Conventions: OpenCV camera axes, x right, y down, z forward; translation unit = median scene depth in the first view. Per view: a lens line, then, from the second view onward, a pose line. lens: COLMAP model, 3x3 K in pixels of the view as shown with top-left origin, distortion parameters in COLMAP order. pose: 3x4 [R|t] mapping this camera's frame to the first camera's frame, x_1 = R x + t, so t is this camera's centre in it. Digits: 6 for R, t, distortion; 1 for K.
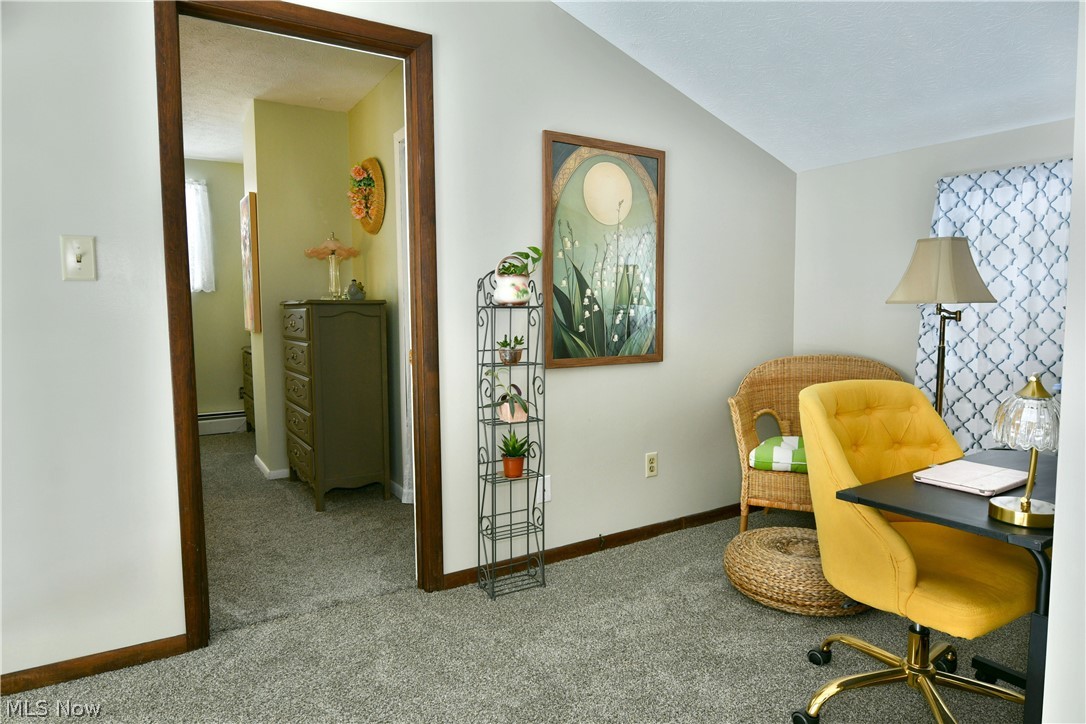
lens RADIAL K [[654.1, 0, 544.5], [0, 654.1, 376.6], [0, 0, 1]] dist [-0.033111, -0.000705]
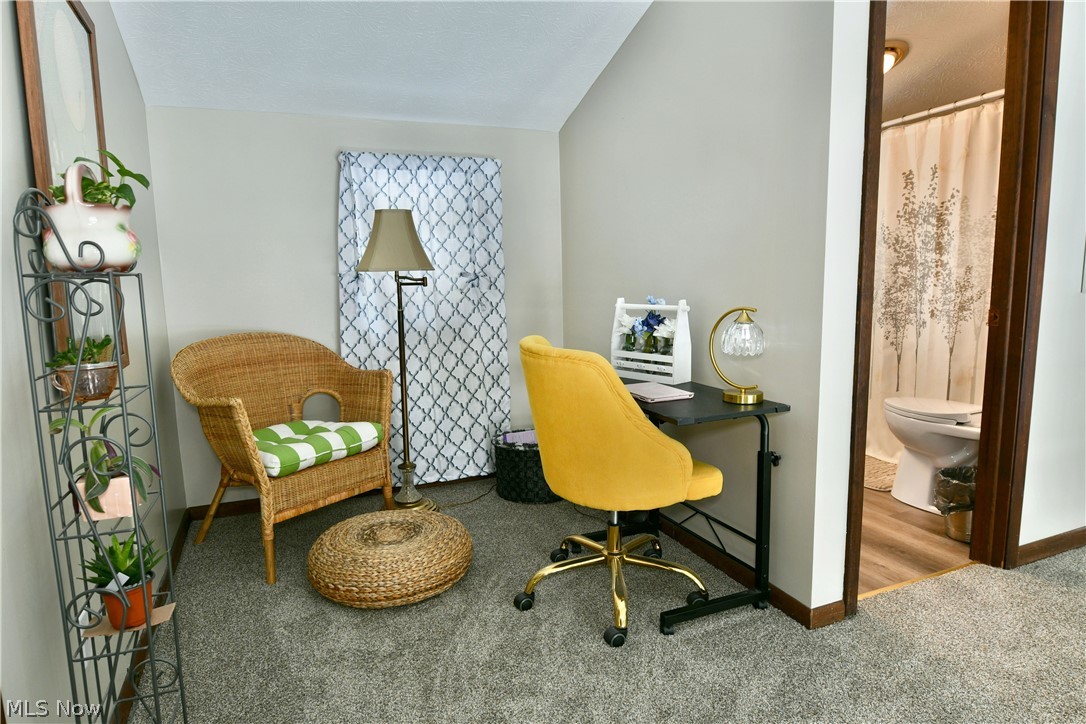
lens RADIAL K [[653.1, 0, 538.3], [0, 653.1, 365.7], [0, 0, 1]] dist [-0.004288, -0.001398]
pose [[0.159715, -0.136351, 0.977701, -0.444158], [0.122622, 0.985485, 0.117405, -0.056000], [-0.979518, 0.101136, 0.174117, 0.589470]]
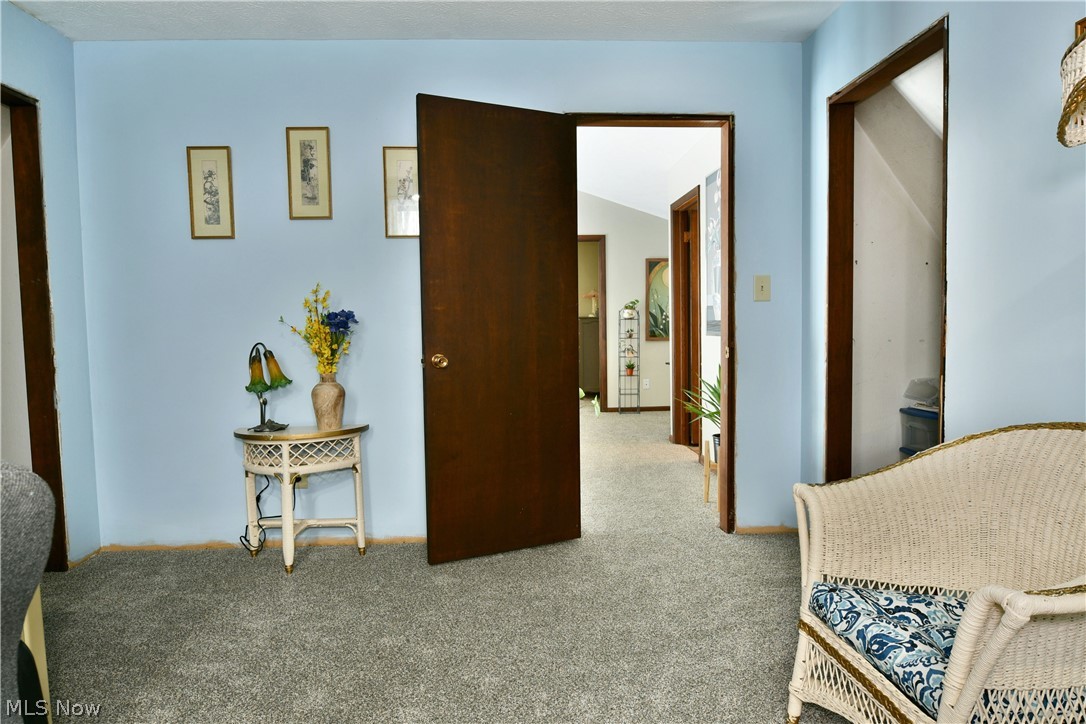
lens RADIAL K [[656.1, 0, 540.1], [0, 656.1, 362.6], [0, 0, 1]] dist [-0.014072, -0.003437]
pose [[0.869725, 0.022264, -0.493035, 1.067661], [-0.039683, 0.998902, -0.024895, 0.183095], [0.491939, 0.041217, 0.869653, -1.809557]]
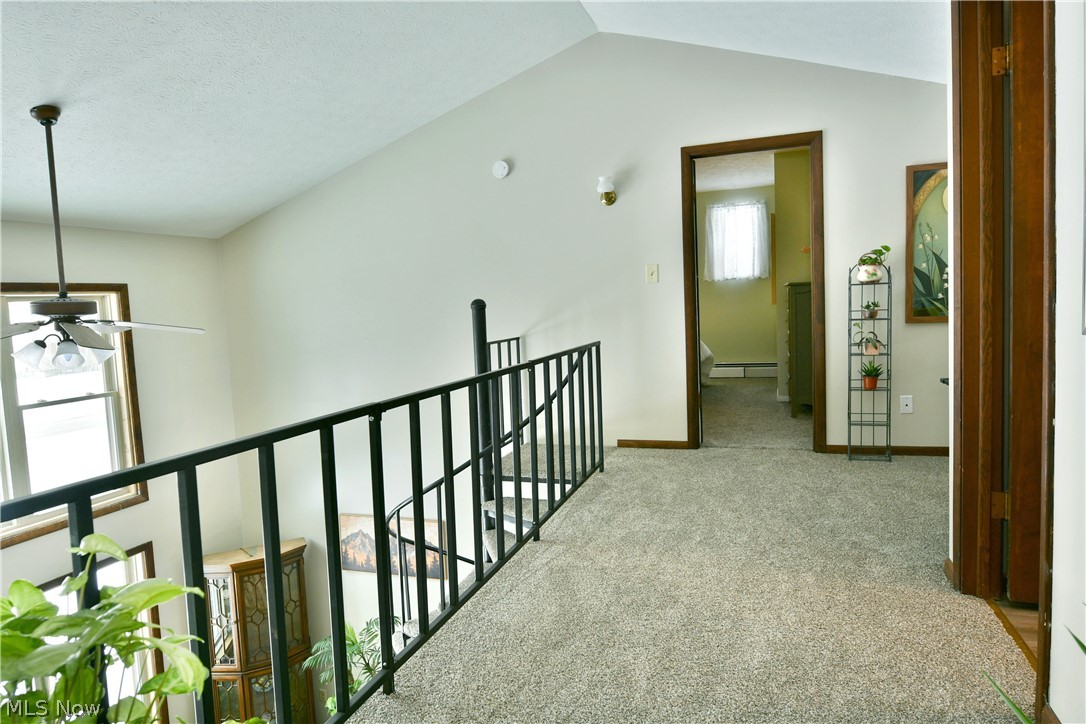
lens RADIAL K [[664.0, 0, 545.5], [0, 664.0, 368.2], [0, 0, 1]] dist [-0.010747, -0.004565]
pose [[0.625861, 0.051665, -0.778221, 0.709822], [-0.036275, 0.998652, 0.037126, 0.068990], [0.779090, 0.004994, 0.626892, -0.638011]]
